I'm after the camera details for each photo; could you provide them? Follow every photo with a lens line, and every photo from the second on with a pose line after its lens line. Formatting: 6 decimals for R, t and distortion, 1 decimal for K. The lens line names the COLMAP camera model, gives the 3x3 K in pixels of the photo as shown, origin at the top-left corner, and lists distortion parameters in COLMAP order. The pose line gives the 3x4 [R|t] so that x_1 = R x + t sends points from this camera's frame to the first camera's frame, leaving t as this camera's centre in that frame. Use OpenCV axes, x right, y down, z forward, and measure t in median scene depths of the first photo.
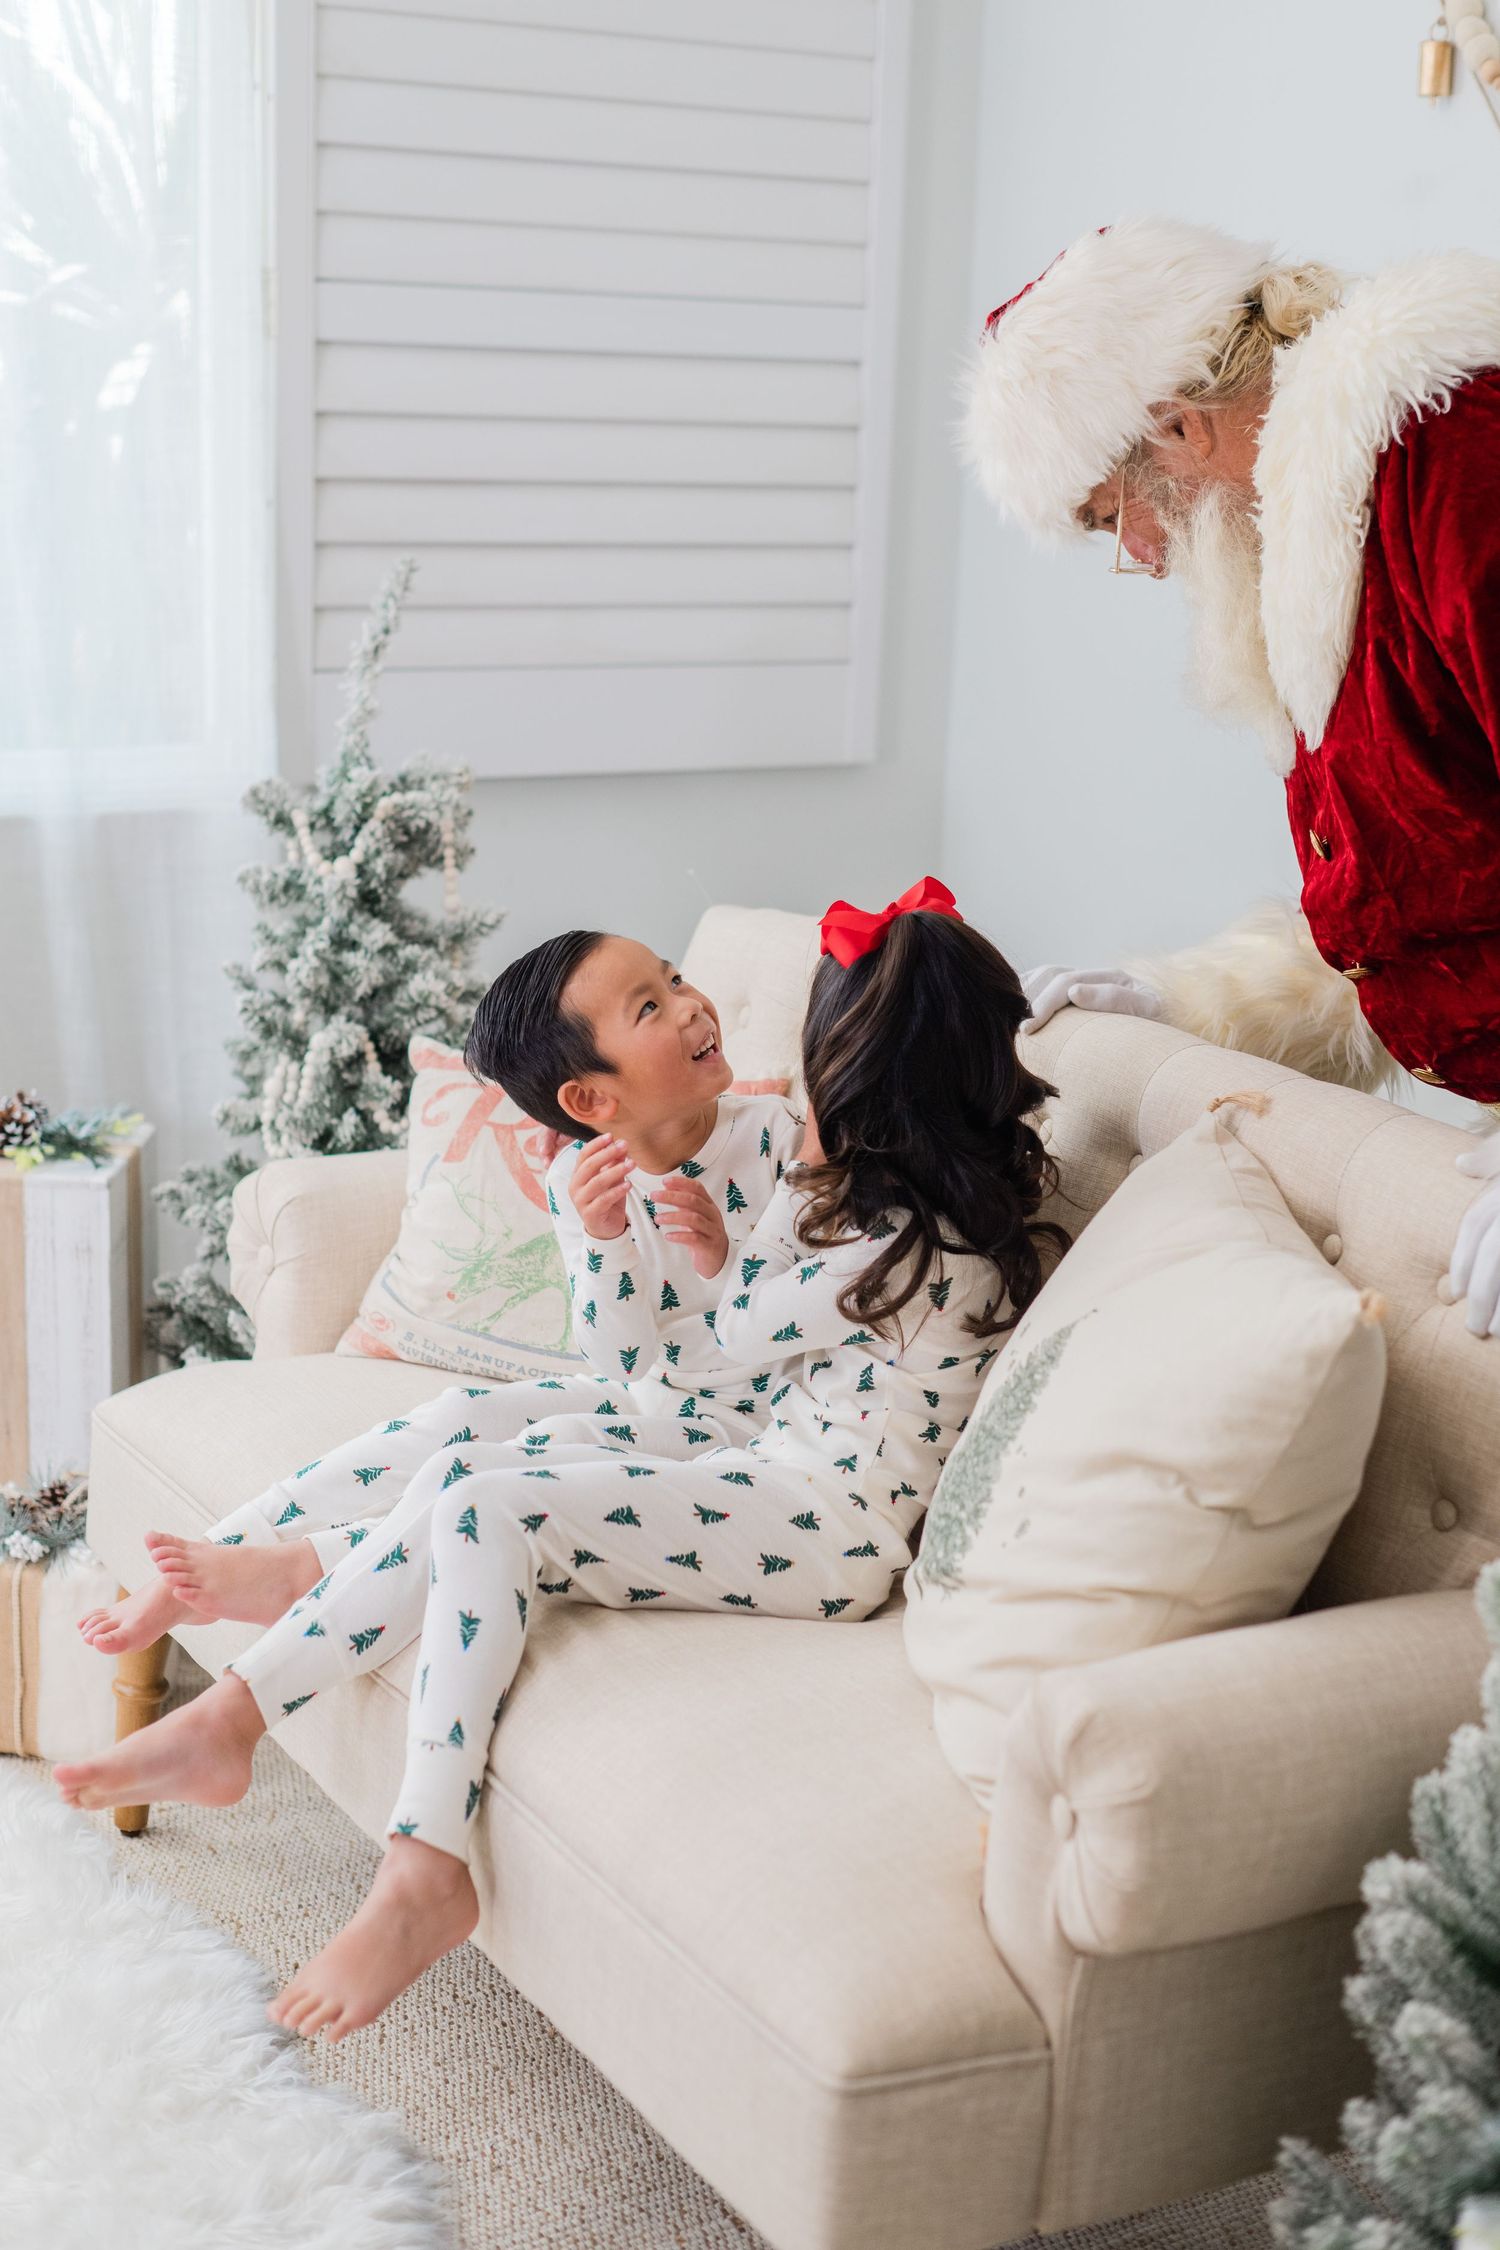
lens RADIAL K [[3156.7, 0, 724.9], [0, 3156.7, 1137.2], [0, 0, 1]] dist [0.018613, -0.035554]
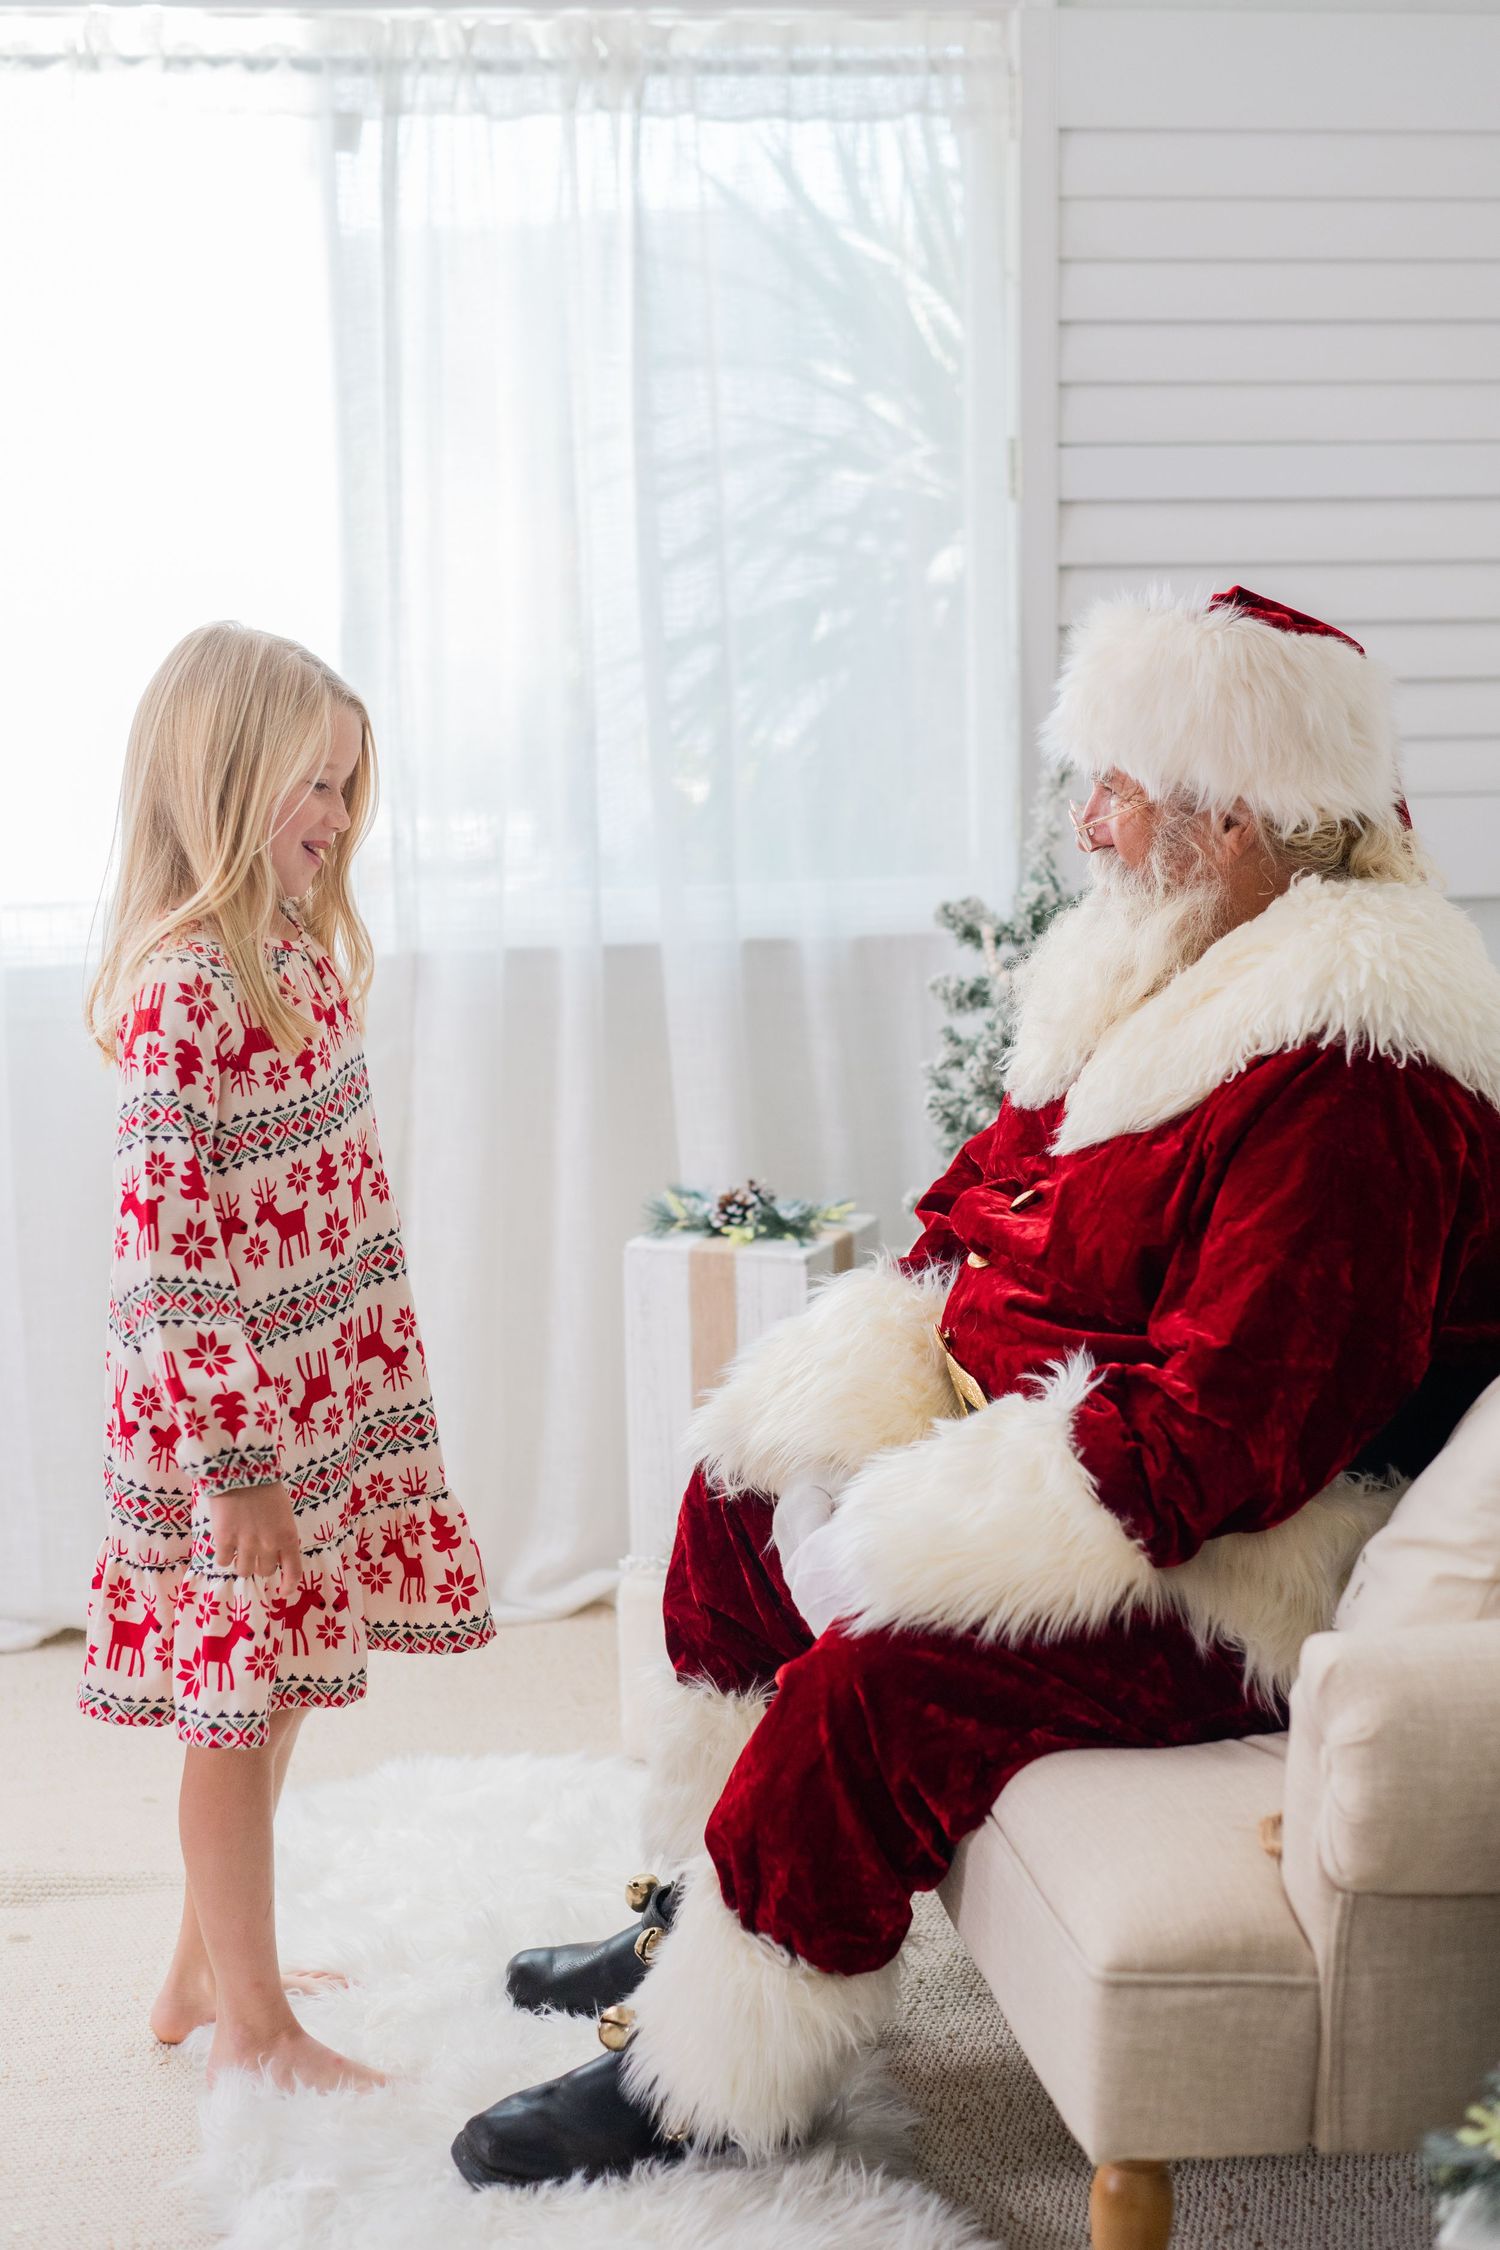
lens RADIAL K [[3334.6, 0, 750.0], [0, 3334.6, 1125.0], [0, 0, 1]] dist [0.042631, -0.019326]
pose [[0.944912, 0.017044, -0.326879, 0.165898], [-0.038704, 0.997455, -0.059872, 0.037986], [0.325027, 0.069225, 0.943168, -0.111243]]
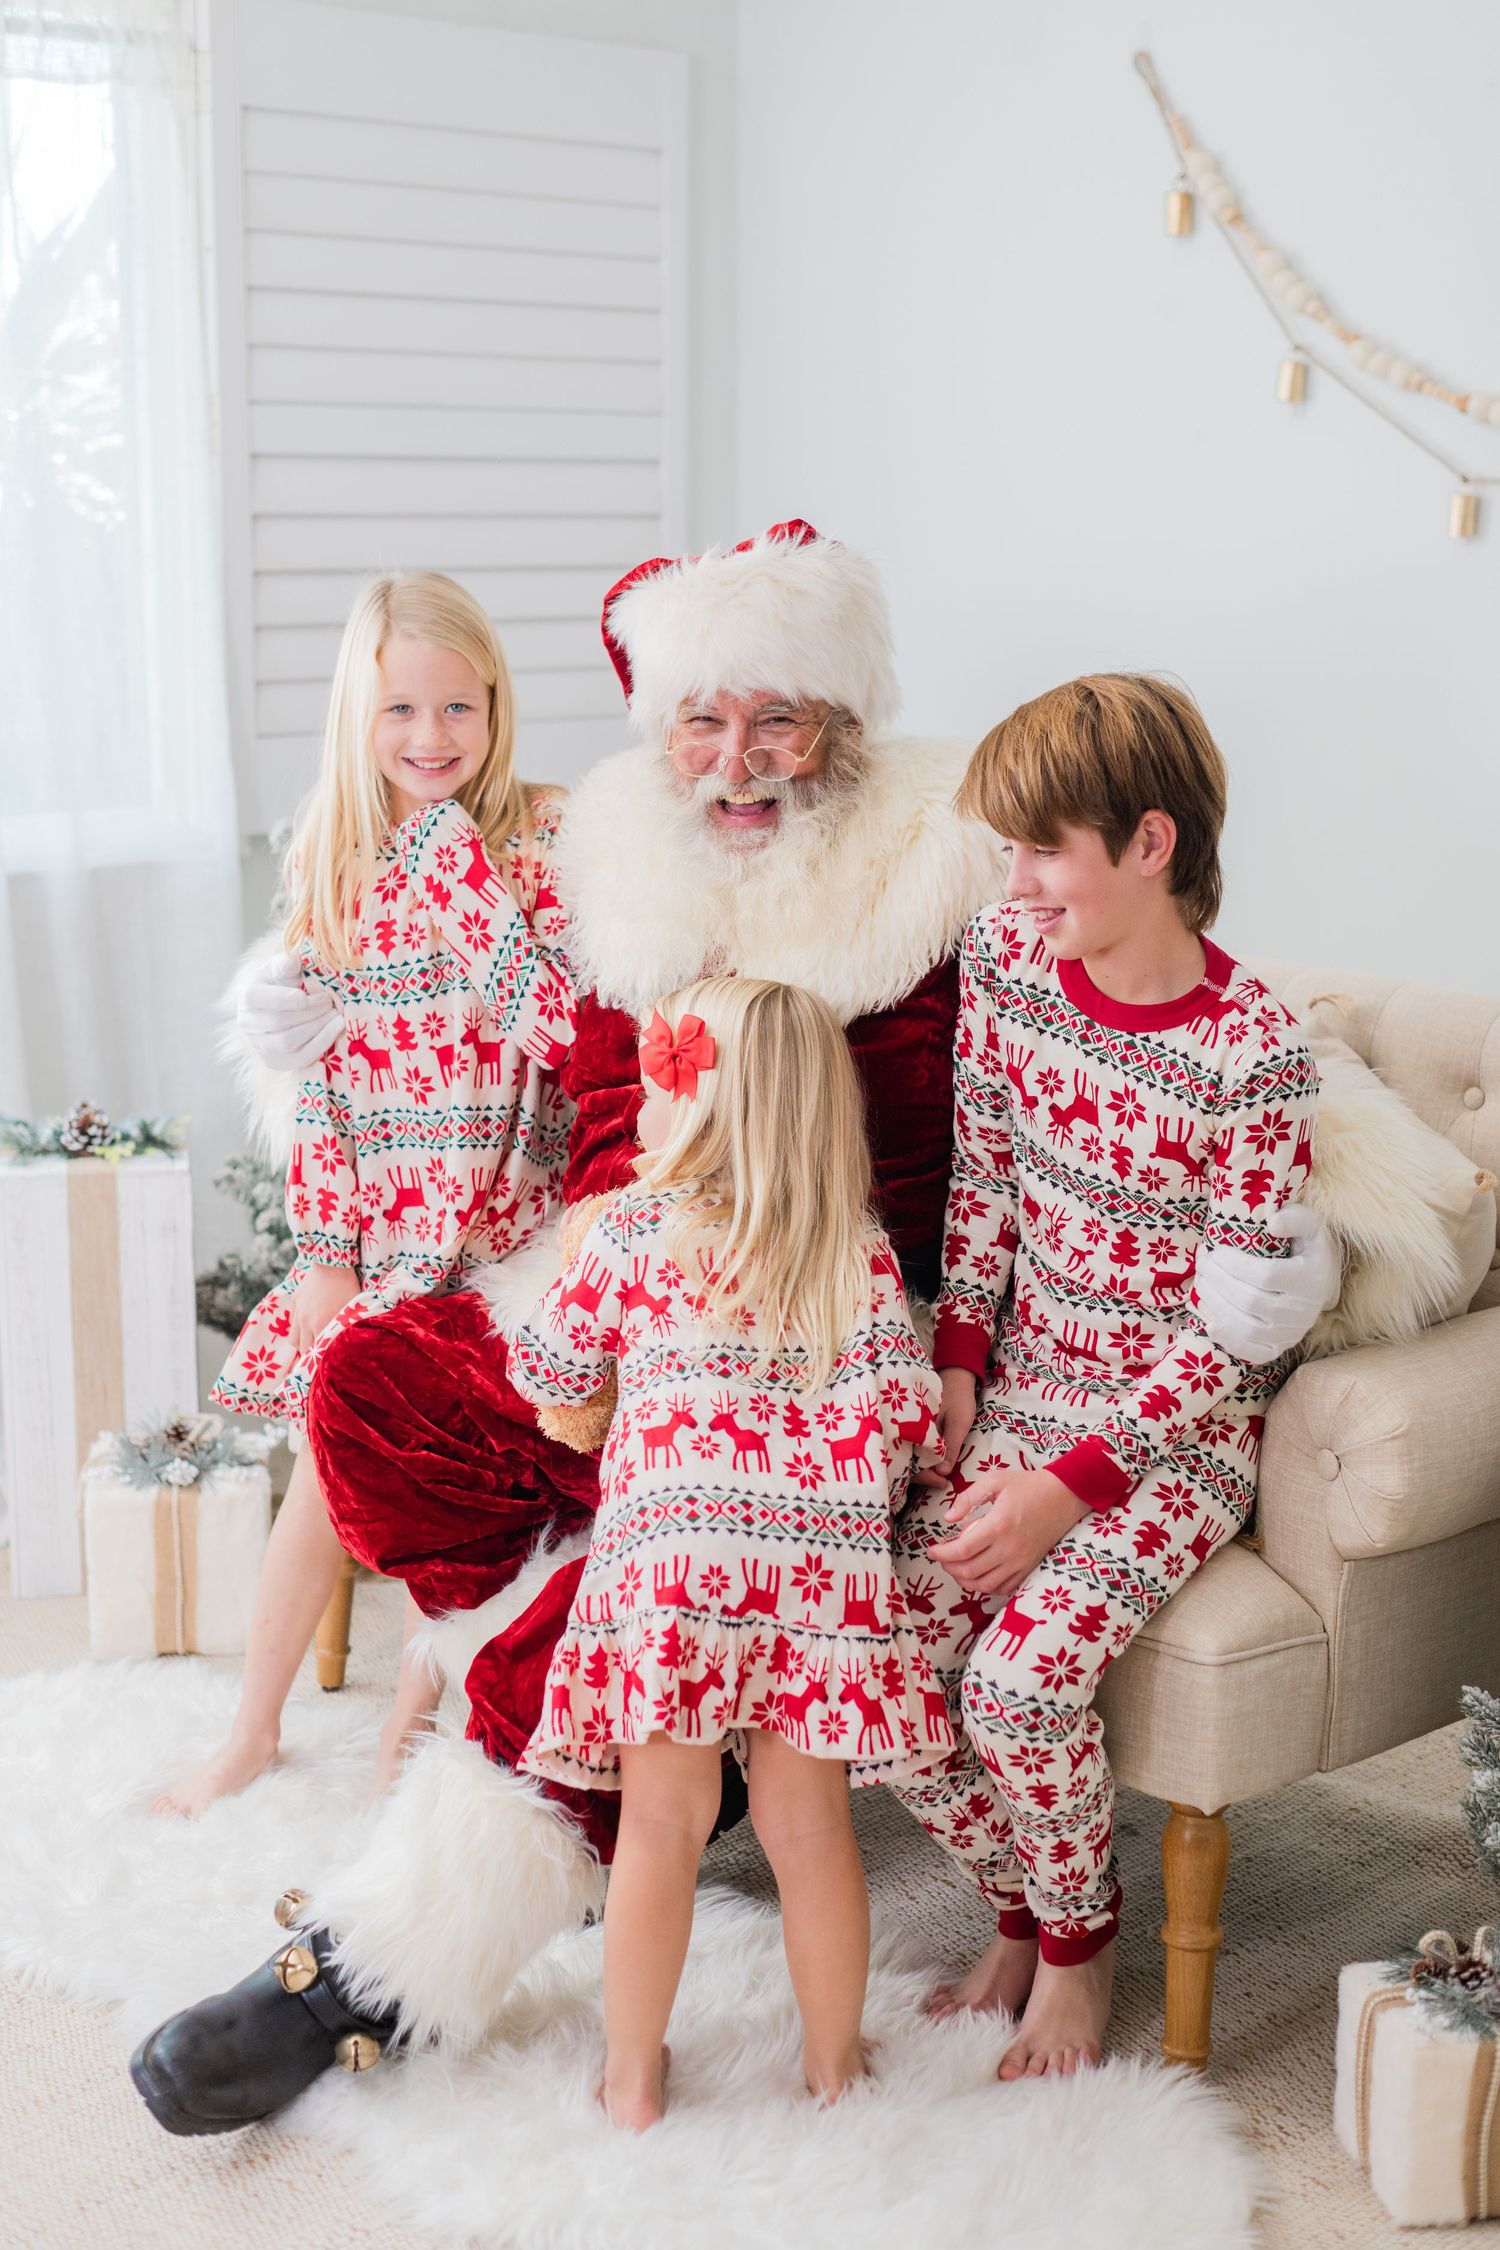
lens RADIAL K [[3101.7, 0, 750.0], [0, 3101.7, 1125.0], [0, 0, 1]] dist [0.005799, 0.148042]
pose [[0.975854, -0.074074, 0.205478, -0.226983], [0.080654, 0.996457, -0.023824, 0.042180], [-0.202986, 0.039822, 0.978372, -0.170109]]
